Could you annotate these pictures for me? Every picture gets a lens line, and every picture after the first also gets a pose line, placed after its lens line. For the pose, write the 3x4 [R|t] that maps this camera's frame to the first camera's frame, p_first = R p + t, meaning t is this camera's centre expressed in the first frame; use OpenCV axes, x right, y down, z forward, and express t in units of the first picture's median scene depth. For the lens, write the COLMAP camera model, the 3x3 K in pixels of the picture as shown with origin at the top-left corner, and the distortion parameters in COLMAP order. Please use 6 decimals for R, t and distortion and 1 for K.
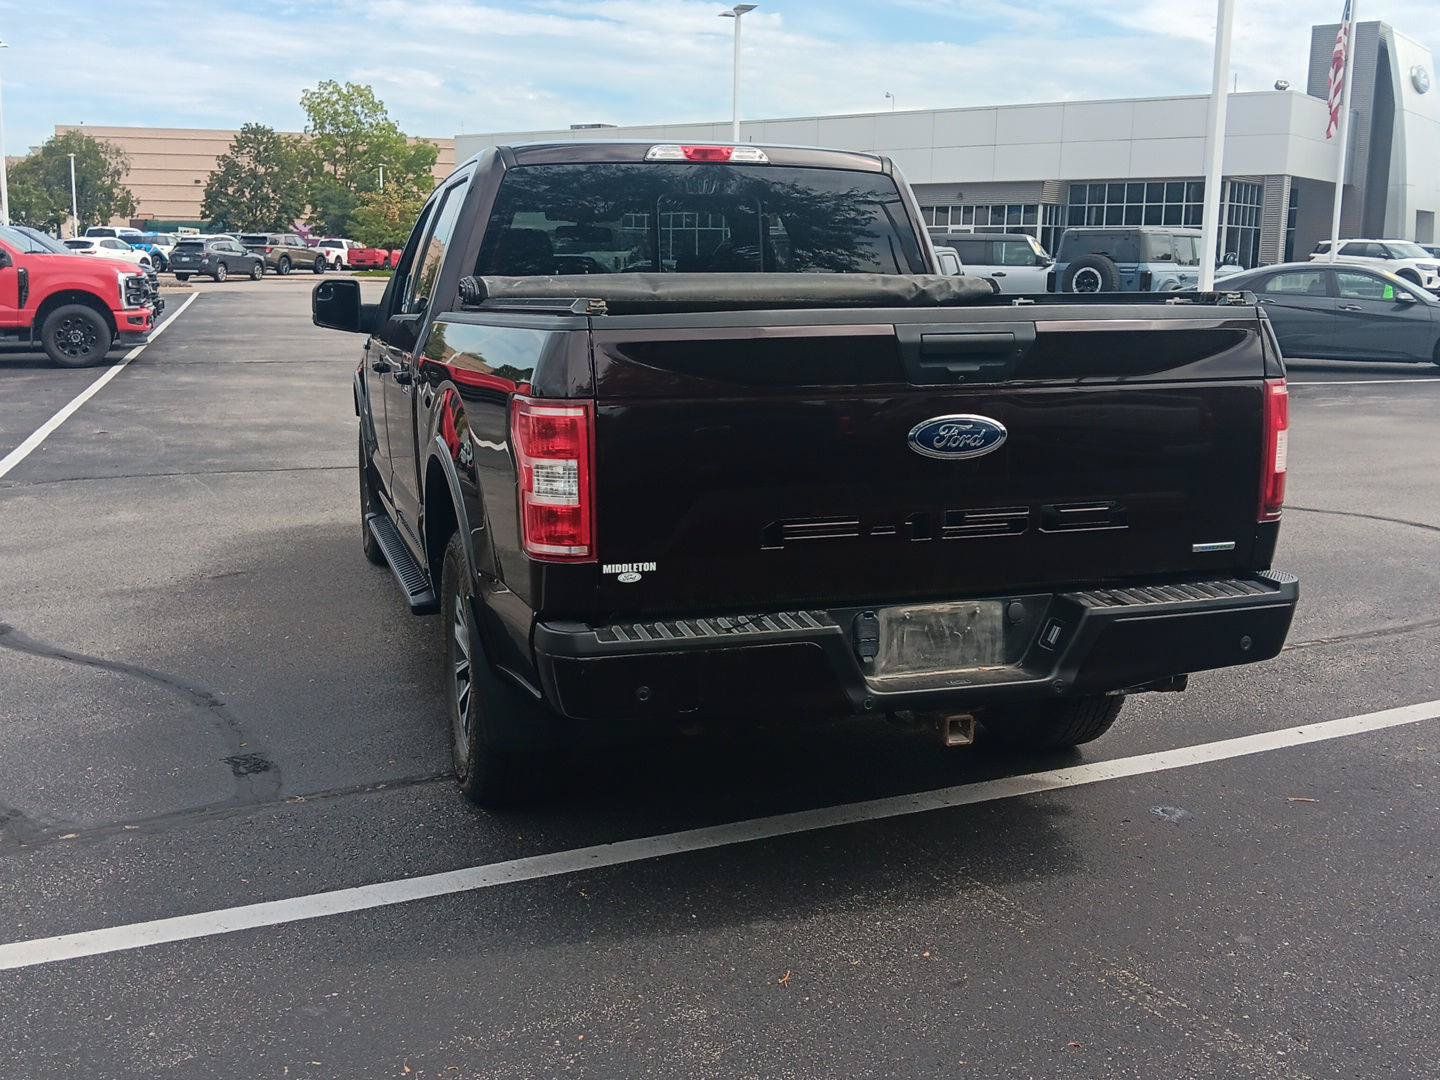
lens RADIAL K [[1496.9, 0, 720.0], [0, 1496.9, 540.0], [0, 0, 1]] dist [0.133416, -0.336504]
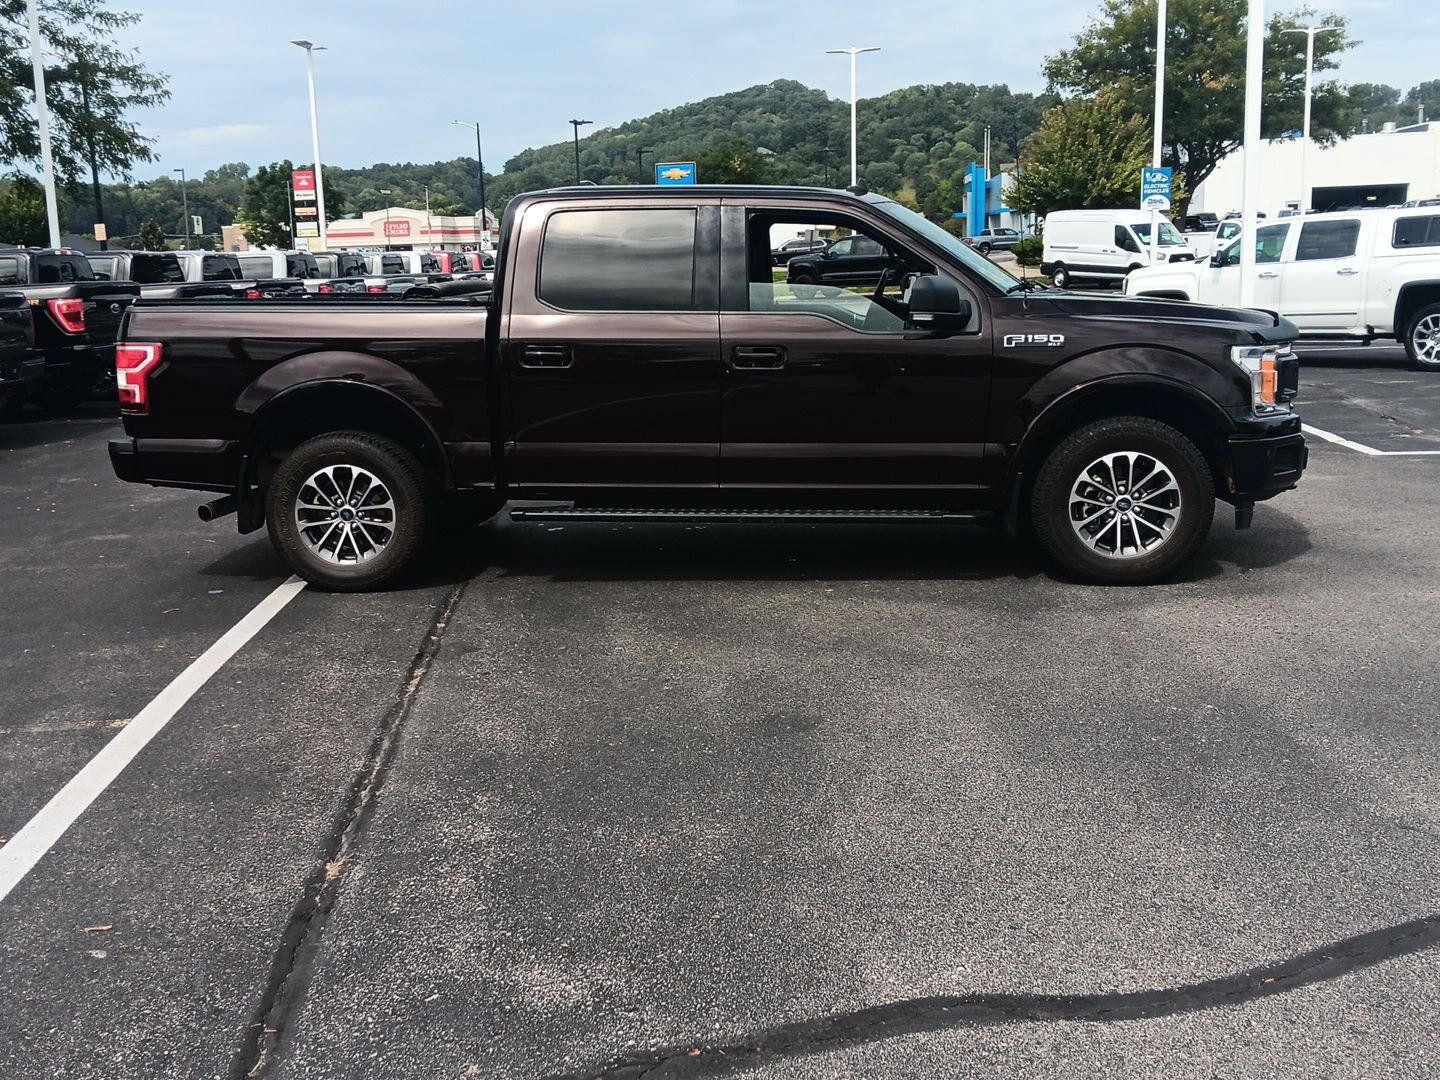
lens RADIAL K [[1496.9, 0, 720.0], [0, 1496.9, 540.0], [0, 0, 1]] dist [0.133416, -0.336504]
pose [[-0.397923, 0.178223, -0.899941, 0.145480], [-0.133838, 0.959177, 0.249132, -0.035256], [0.907604, 0.219581, -0.357826, 0.189716]]
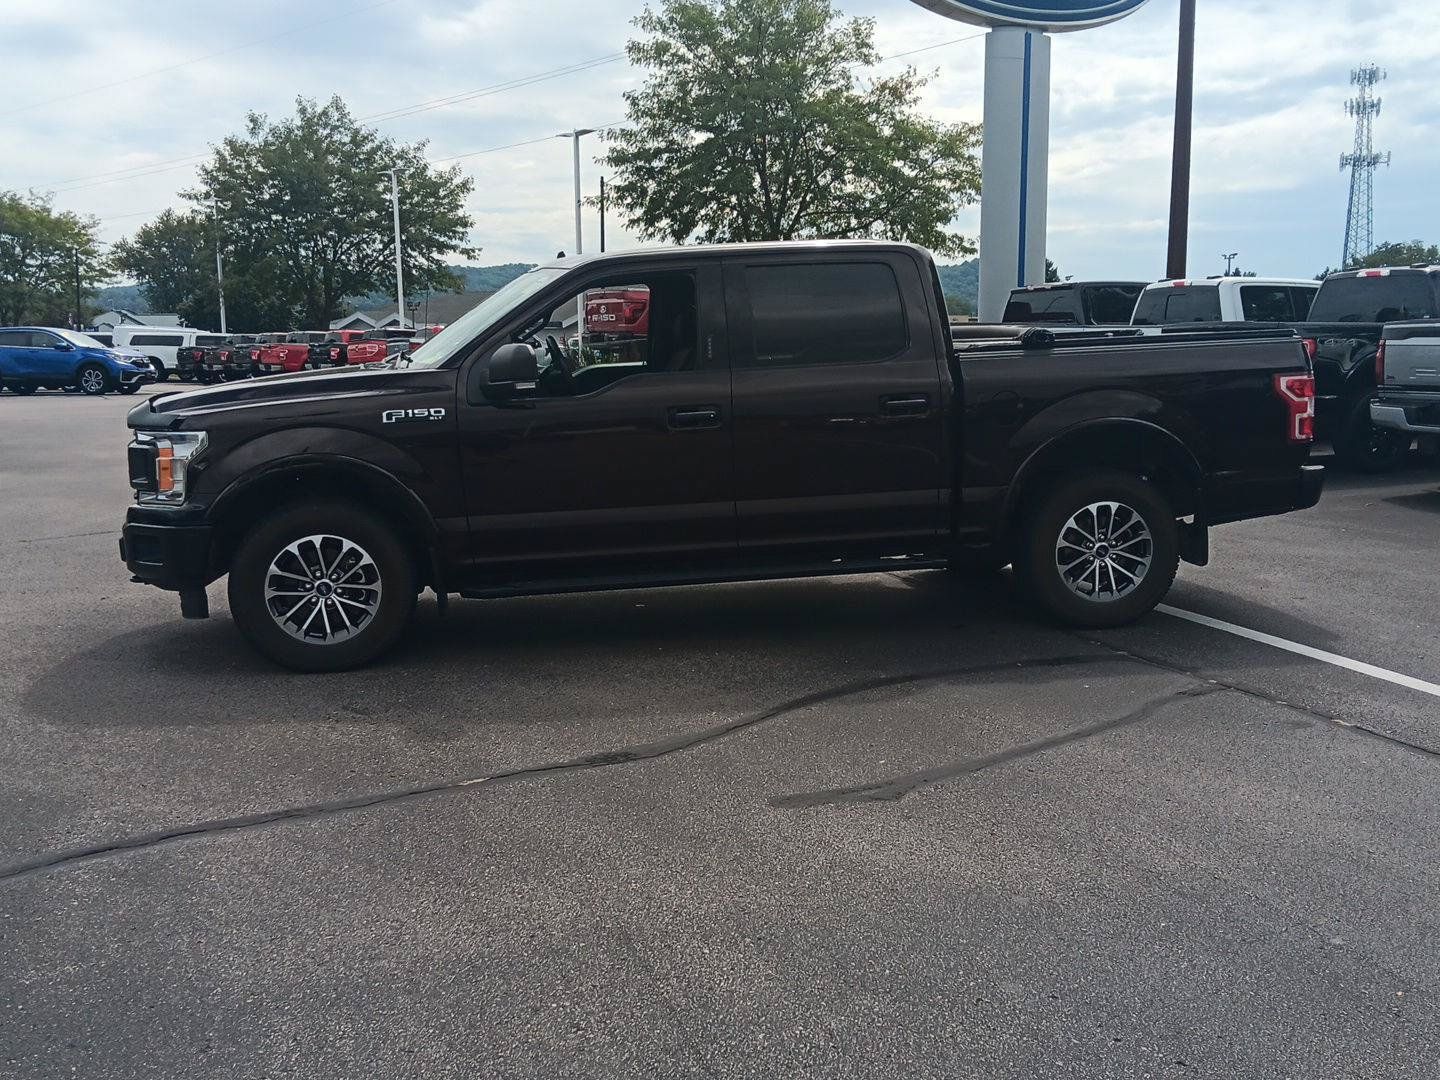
lens RADIAL K [[1478.2, 0, 720.0], [0, 1478.2, 540.0], [0, 0, 1]] dist [0.089867, -0.220836]
pose [[0.115887, -0.147034, 0.982319, -0.166399], [0.194138, 0.973261, 0.122775, -0.019666], [-0.974105, 0.176478, 0.141333, 0.105046]]
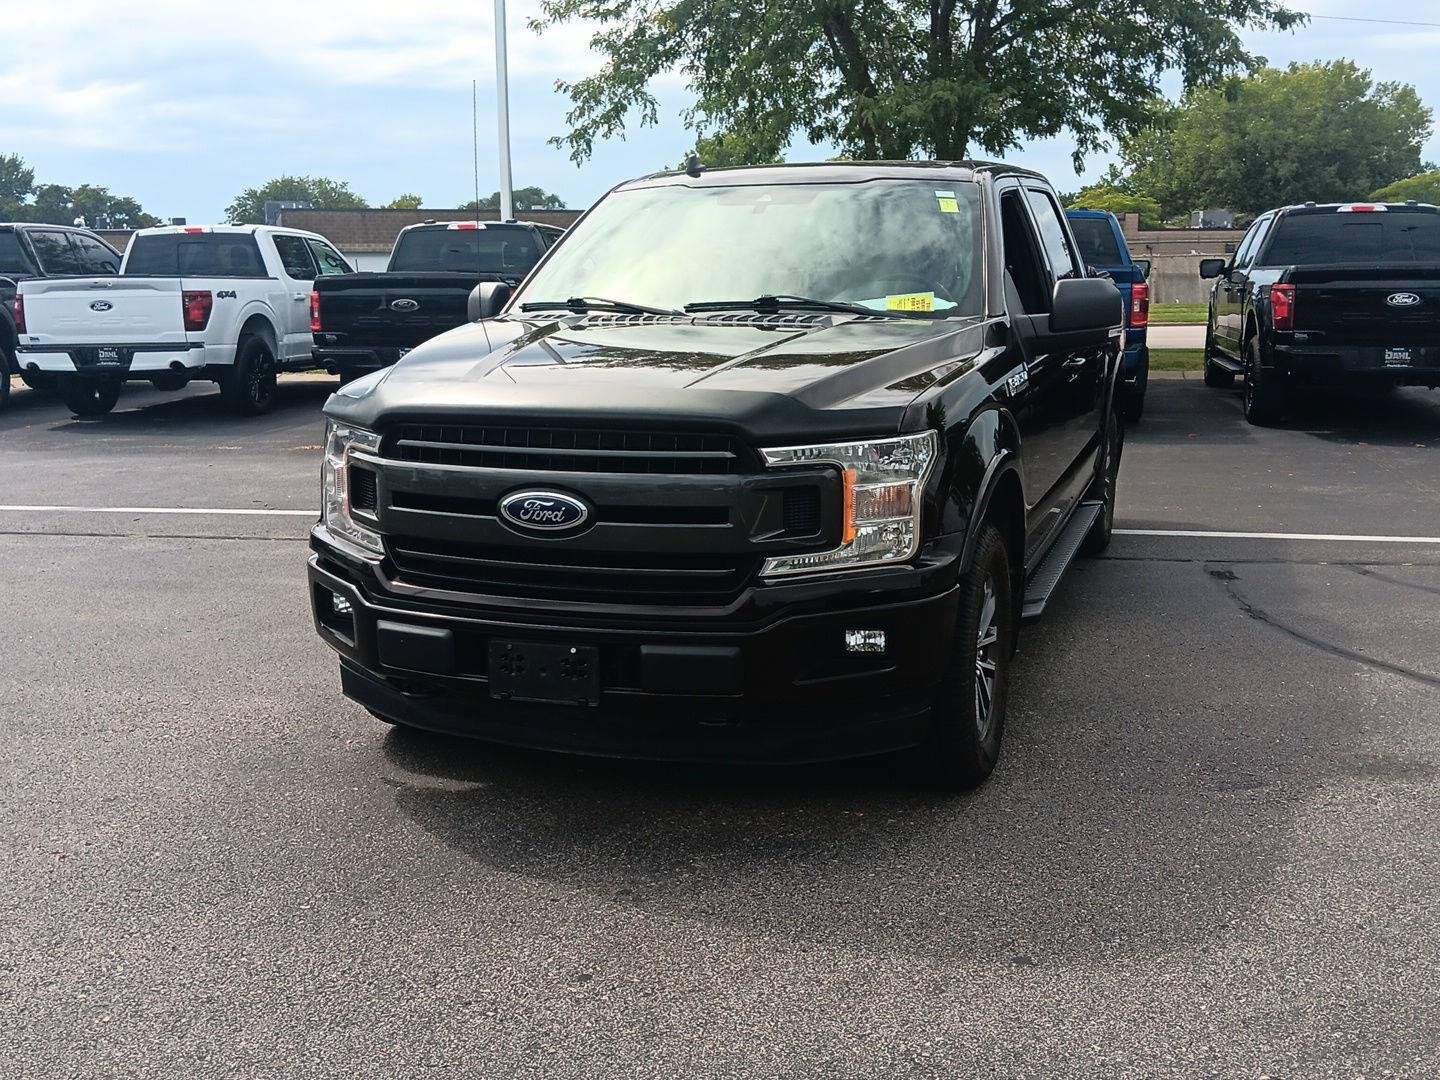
lens RADIAL K [[1478.2, 0, 720.0], [0, 1478.2, 540.0], [0, 0, 1]] dist [0.089867, -0.220836]
pose [[-0.814172, -0.101830, 0.571625, -0.074588], [0.110881, 0.939114, 0.325224, -0.043223], [-0.569938, 0.328170, -0.753309, 0.235647]]
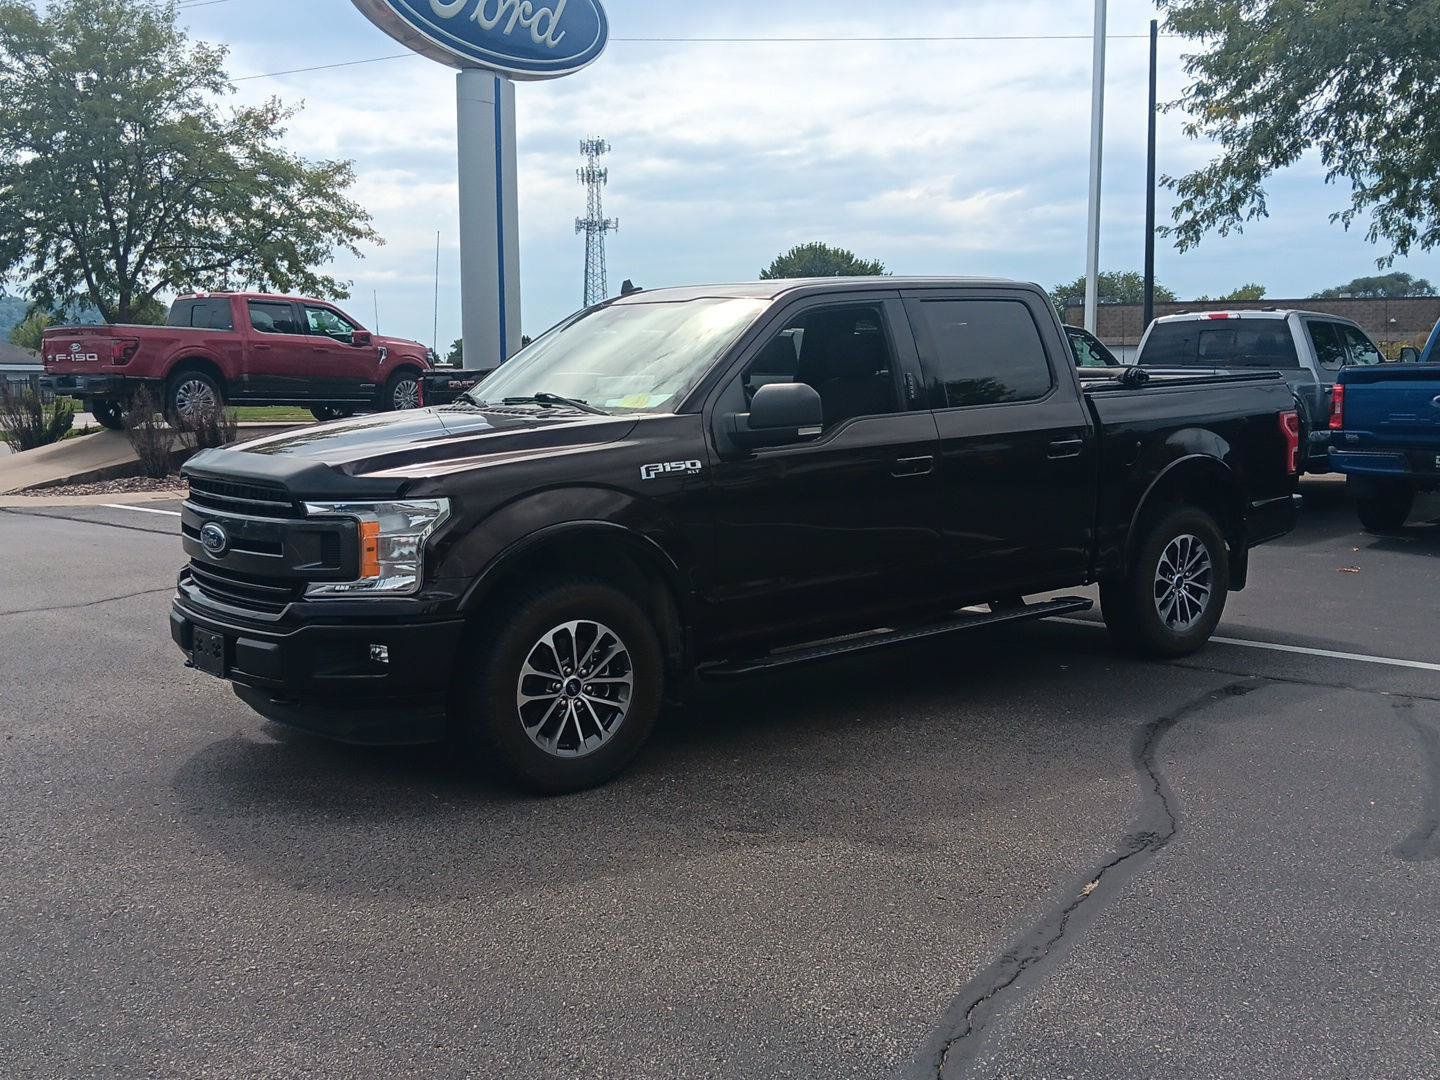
lens RADIAL K [[1482.6, 0, 720.0], [0, 1482.6, 540.0], [0, 0, 1]] dist [0.147551, -0.355965]
pose [[-0.381598, -0.107268, 0.918083, -0.140888], [0.174807, 0.966945, 0.185635, -0.034737], [-0.907648, 0.231325, -0.350233, 0.187165]]
